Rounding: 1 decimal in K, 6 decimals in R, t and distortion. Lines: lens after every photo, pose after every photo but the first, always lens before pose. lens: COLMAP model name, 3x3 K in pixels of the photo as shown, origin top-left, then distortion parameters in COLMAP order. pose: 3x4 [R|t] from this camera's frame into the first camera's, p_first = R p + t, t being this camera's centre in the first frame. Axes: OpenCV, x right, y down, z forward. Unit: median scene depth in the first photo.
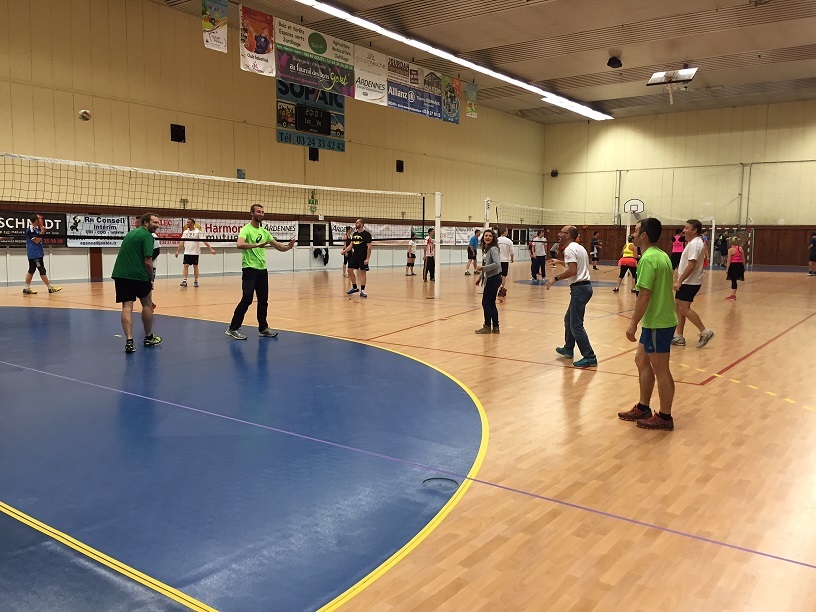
lens RADIAL K [[699.1, 0, 406.6], [0, 699.1, 309.5], [0, 0, 1]] dist [0.099981, -0.136539]
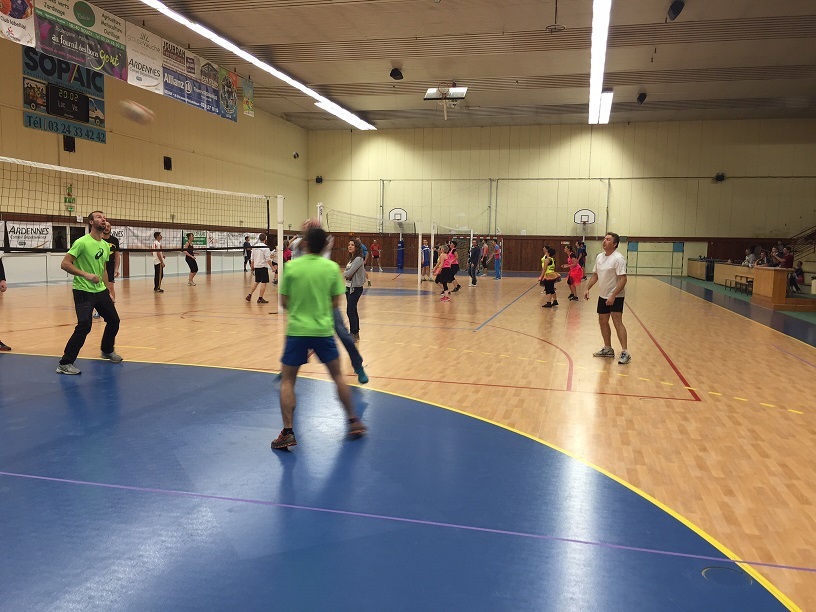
lens RADIAL K [[699.1, 0, 406.6], [0, 699.1, 309.5], [0, 0, 1]] dist [0.099981, -0.136539]
pose [[0.925814, -0.029170, 0.376853, -0.085285], [0.031978, 0.999488, -0.001197, -0.008433], [-0.376625, 0.013159, 0.926272, 0.060856]]
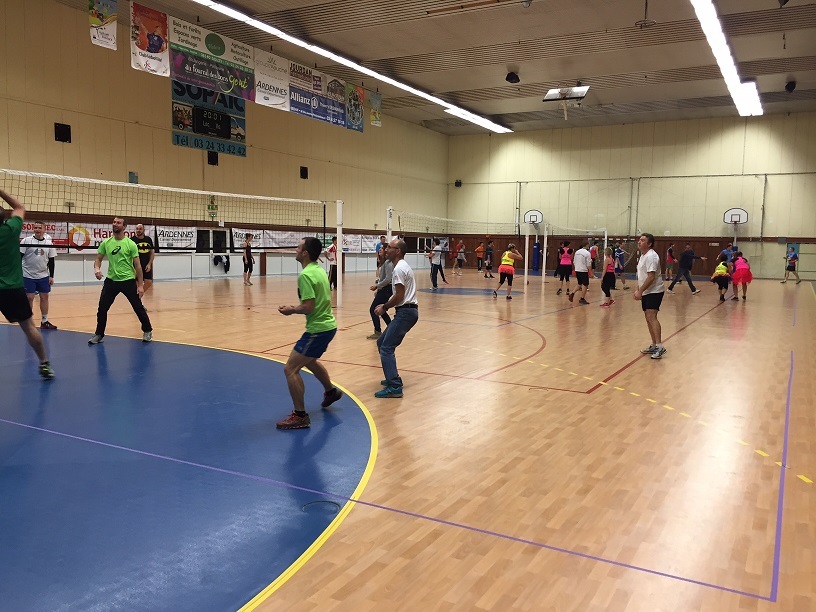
lens RADIAL K [[699.1, 0, 406.6], [0, 699.1, 309.5], [0, 0, 1]] dist [0.099981, -0.136539]
pose [[0.991641, -0.004433, 0.128950, 0.006151], [0.005771, 0.999933, -0.010003, -0.001622], [-0.128897, 0.010664, 0.991601, 0.005042]]
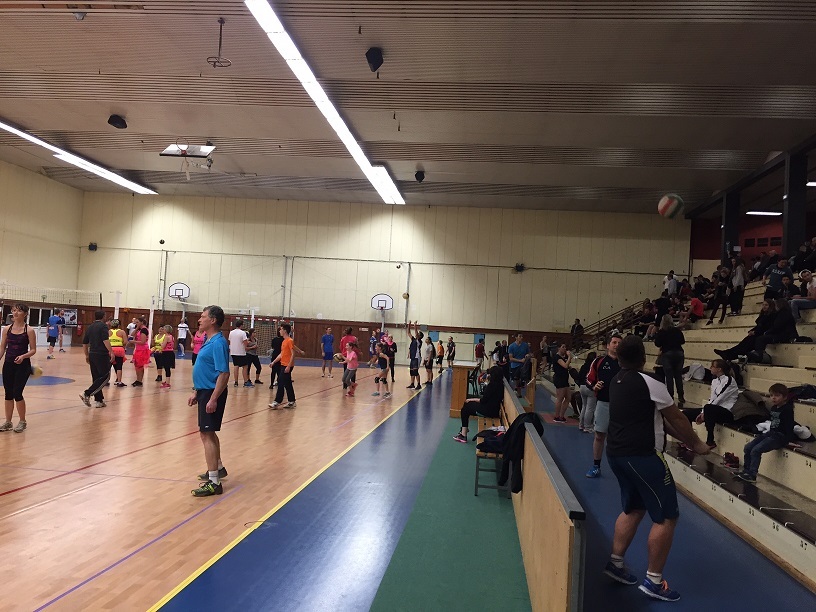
lens RADIAL K [[699.1, 0, 406.6], [0, 699.1, 309.5], [0, 0, 1]] dist [0.099981, -0.136539]
pose [[0.865126, 0.056632, 0.498348, 0.179595], [0.005395, 0.992497, -0.122152, -0.012986], [-0.501526, 0.108365, 0.858329, 0.104821]]
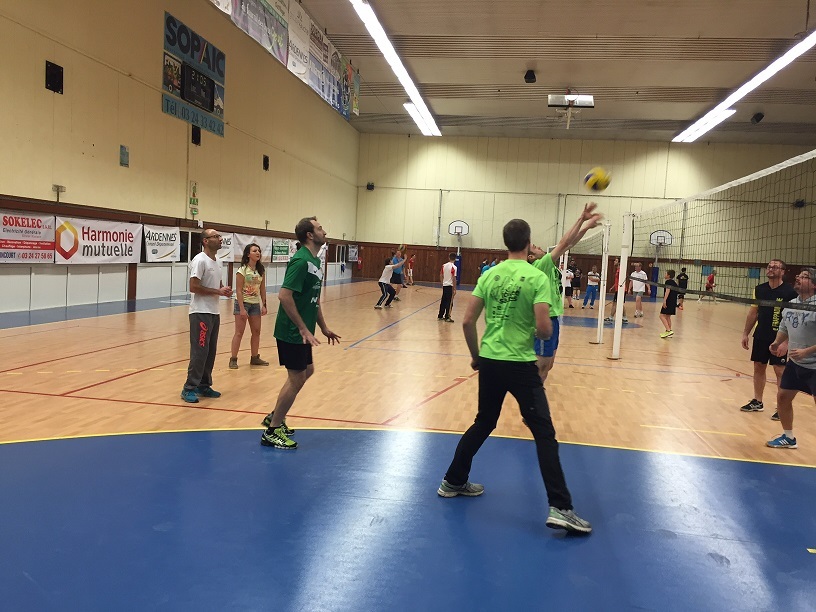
lens RADIAL K [[698.5, 0, 407.0], [0, 698.5, 312.4], [0, 0, 1]] dist [0.095902, -0.132694]
pose [[0.882812, -0.000400, 0.469726, -0.283273], [0.003989, 0.999970, -0.006646, -0.034505], [-0.469710, 0.007741, 0.882787, 0.264228]]
